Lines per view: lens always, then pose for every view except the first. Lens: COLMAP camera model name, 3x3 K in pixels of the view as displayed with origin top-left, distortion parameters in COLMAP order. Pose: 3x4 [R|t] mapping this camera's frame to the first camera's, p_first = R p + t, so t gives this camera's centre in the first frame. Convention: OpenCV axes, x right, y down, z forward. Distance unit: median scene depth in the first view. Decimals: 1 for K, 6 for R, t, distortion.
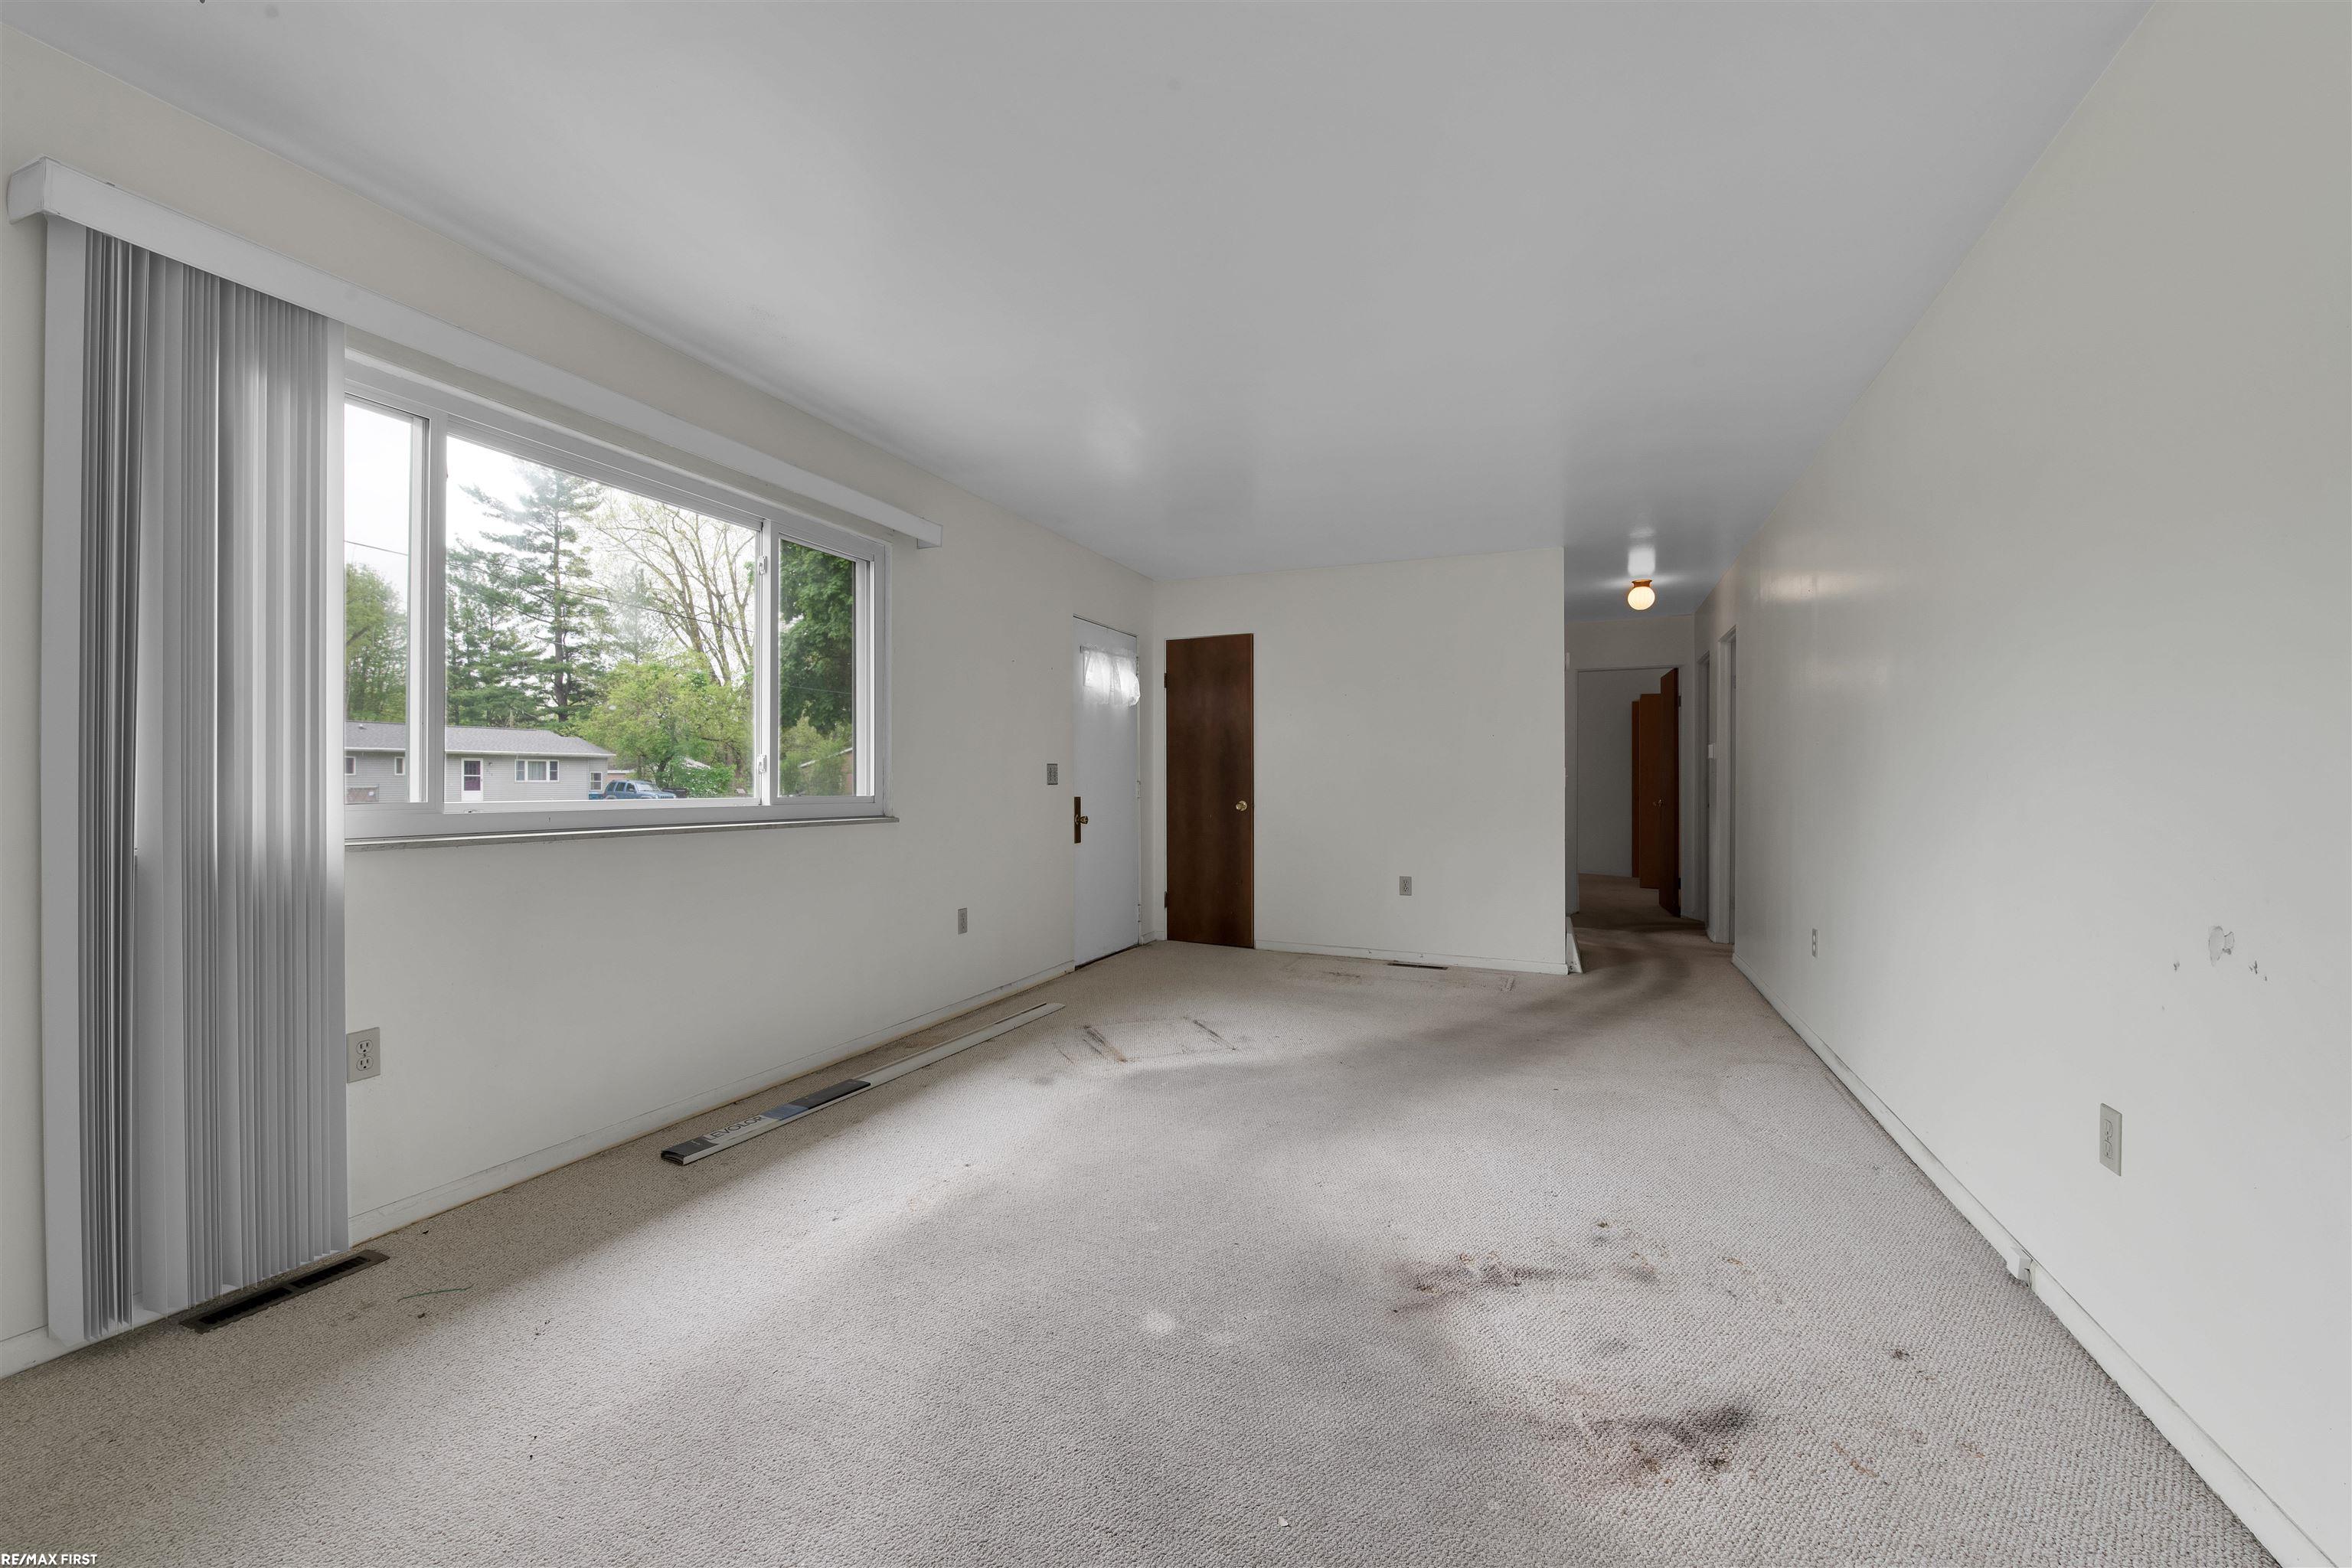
lens RADIAL K [[964.1, 0, 1166.3], [0, 964.1, 803.7], [0, 0, 1]] dist [0.002631, 0.000142]
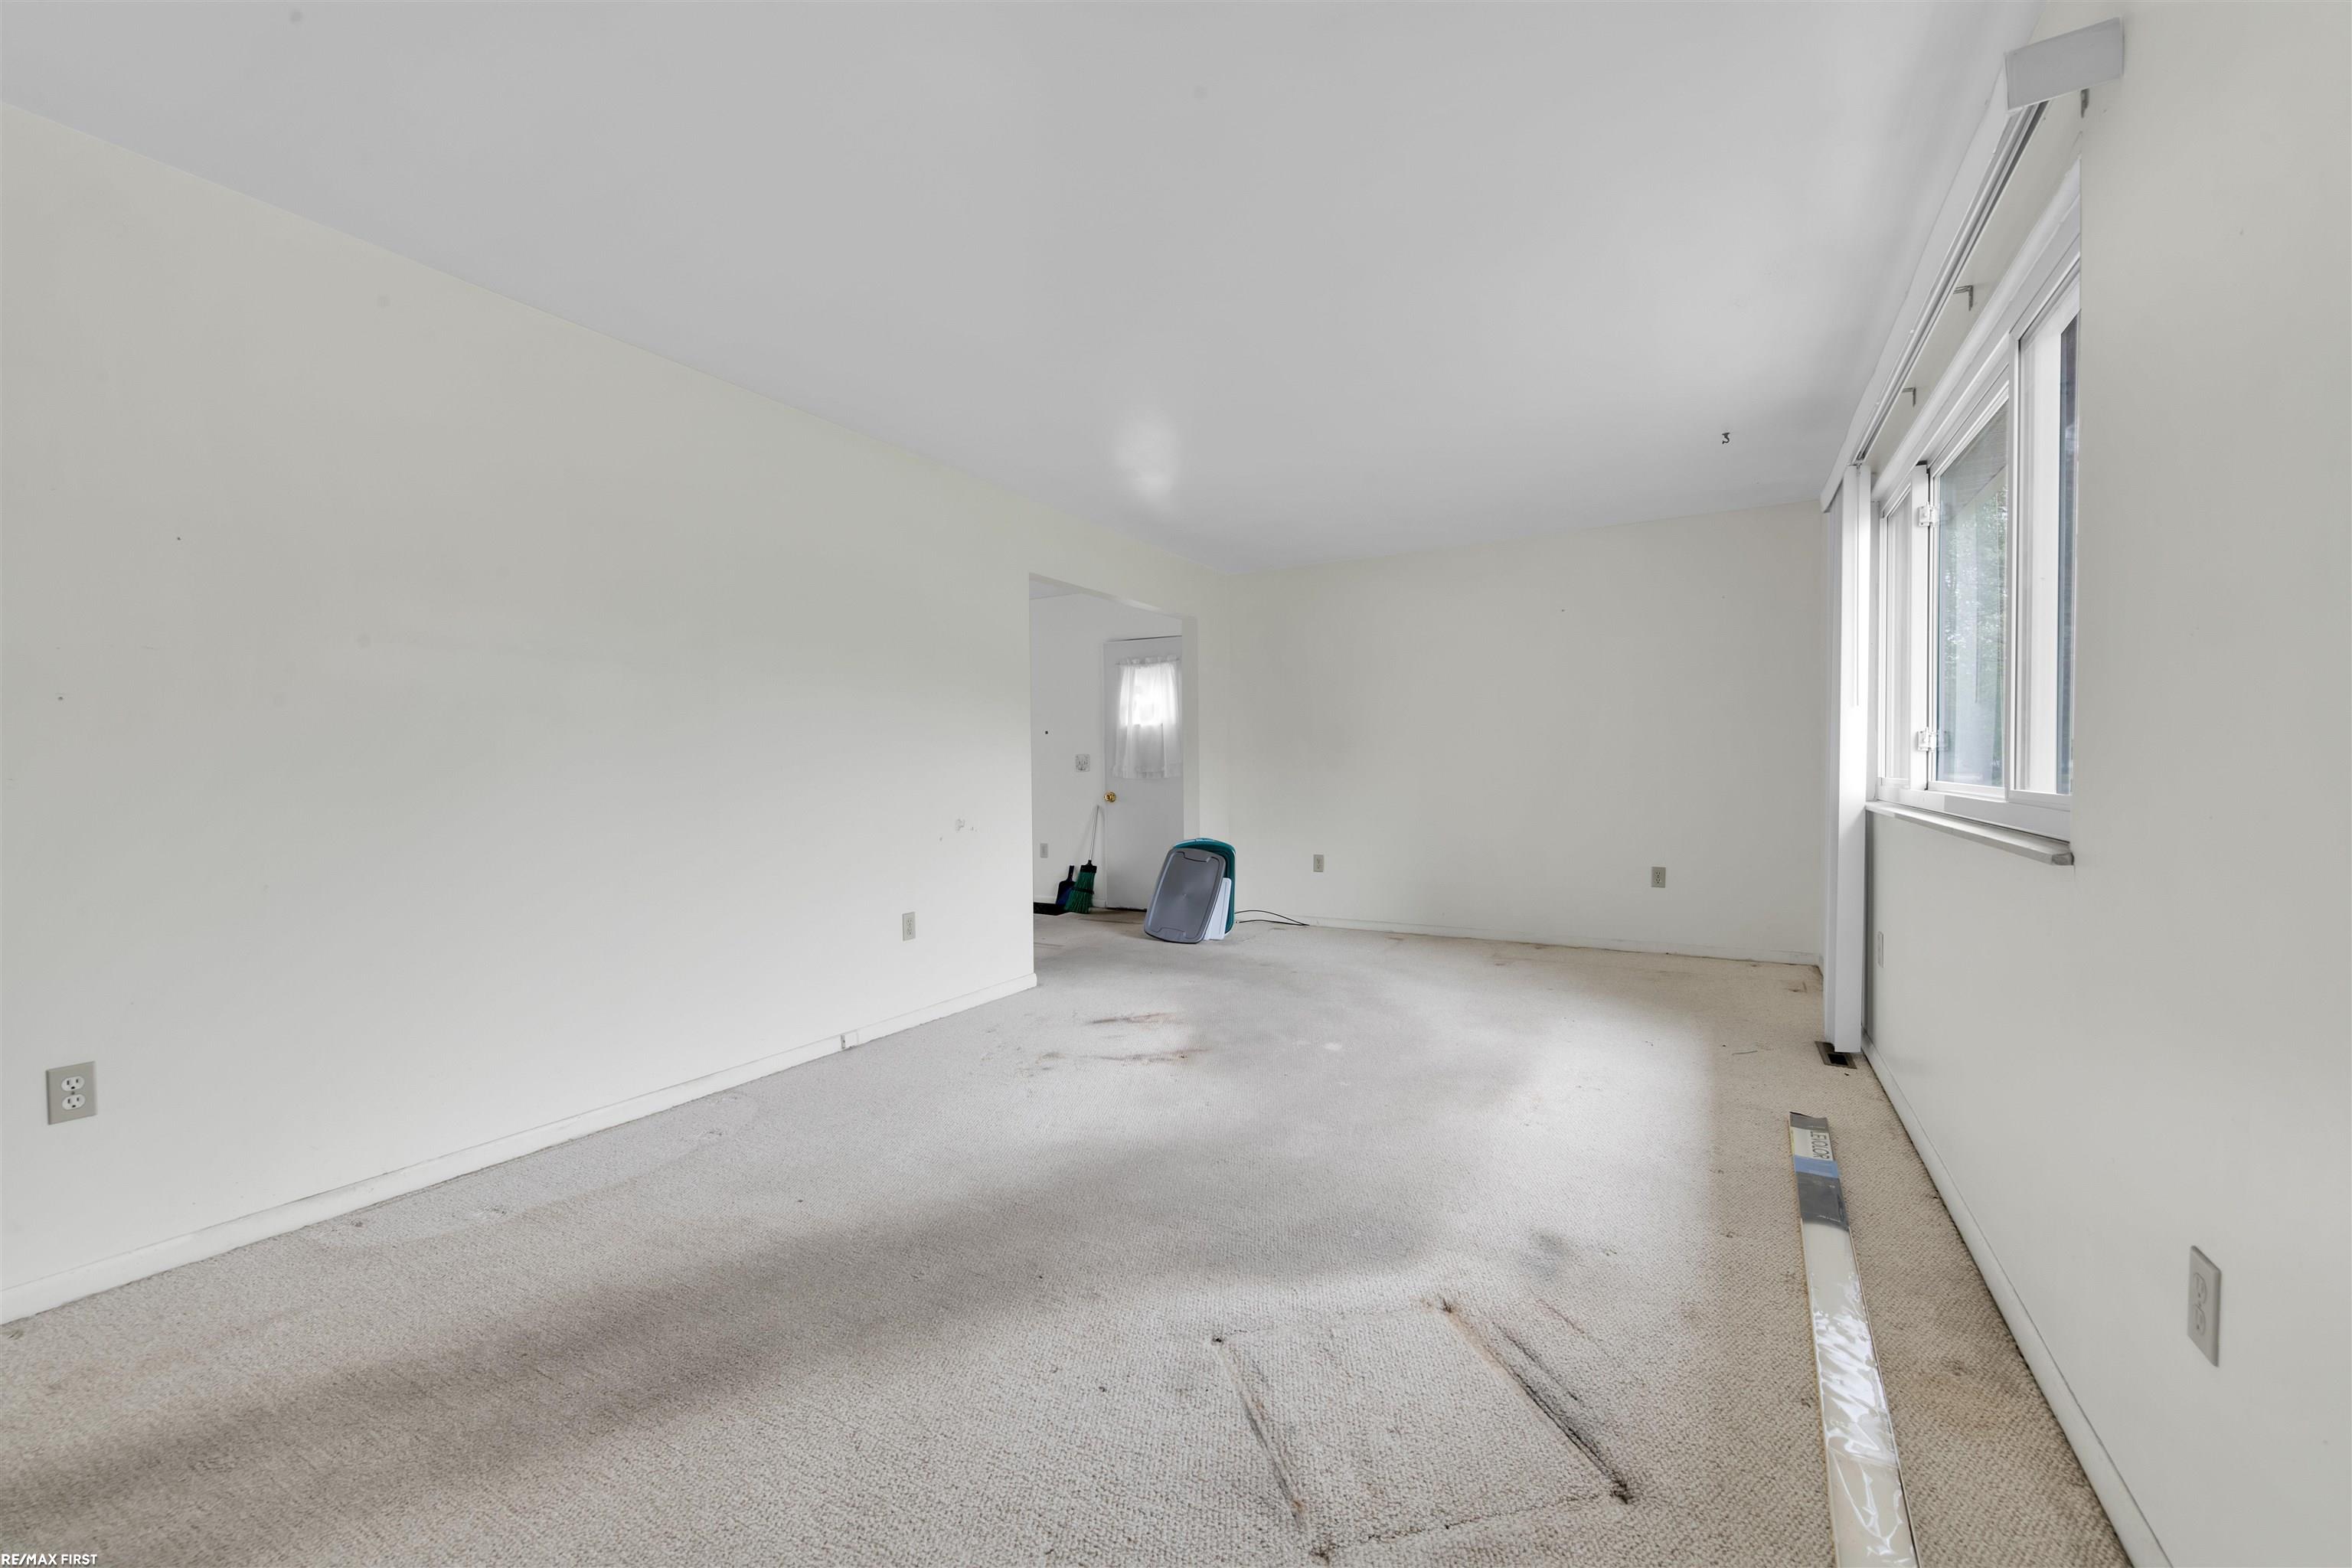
lens RADIAL K [[964.1, 0, 1166.3], [0, 964.1, 803.7], [0, 0, 1]] dist [0.002631, 0.000142]
pose [[-0.991618, 0.000193, 0.129203, 0.043106], [0.007636, 0.998338, 0.057120, -0.037720], [-0.128977, 0.057628, -0.989972, 1.720889]]
